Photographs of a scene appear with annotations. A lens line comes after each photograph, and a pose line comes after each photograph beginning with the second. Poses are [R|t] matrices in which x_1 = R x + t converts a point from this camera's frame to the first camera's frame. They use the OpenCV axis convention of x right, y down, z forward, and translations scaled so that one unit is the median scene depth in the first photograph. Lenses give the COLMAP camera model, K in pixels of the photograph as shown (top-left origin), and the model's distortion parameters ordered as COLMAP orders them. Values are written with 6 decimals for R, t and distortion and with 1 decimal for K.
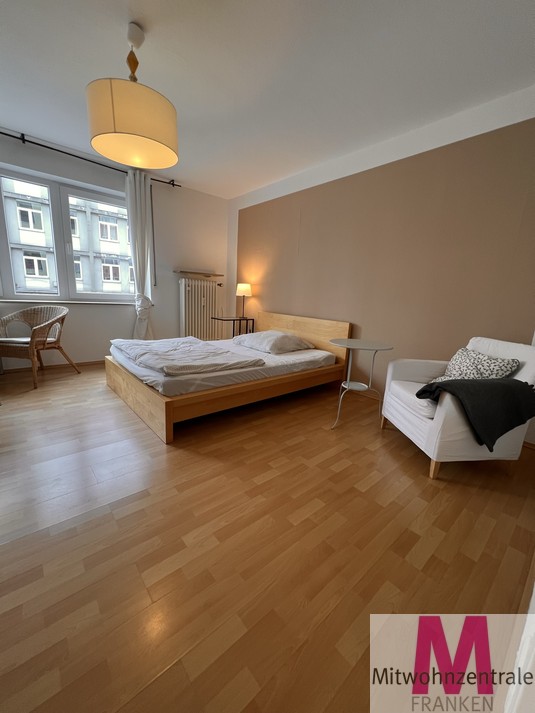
lens RADIAL K [[285.4, 0, 266.4], [0, 285.4, 356.1], [0, 0, 1]] dist [-0.002513, 0.000511]
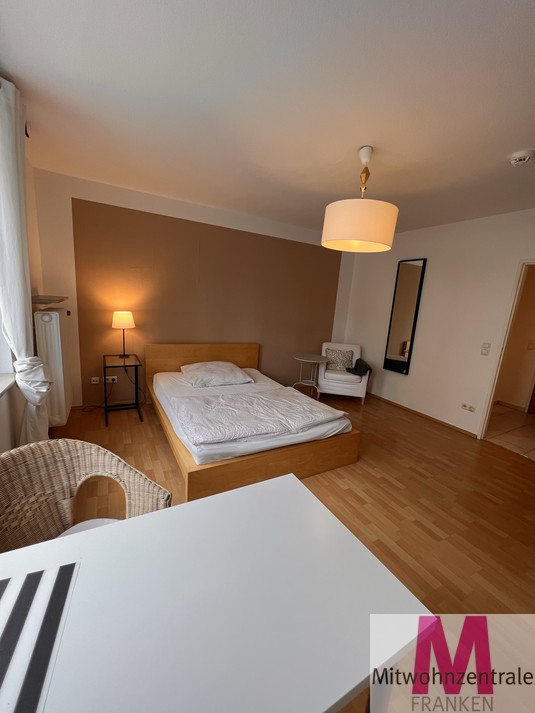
lens RADIAL K [[285.4, 0, 263.7], [0, 285.4, 355.4], [0, 0, 1]] dist [-0.002513, 0.000511]
pose [[0.221487, -0.224349, 0.949005, -1.176120], [0.146463, 0.969790, 0.195080, -0.377127], [-0.964102, 0.095786, 0.247655, 0.746200]]
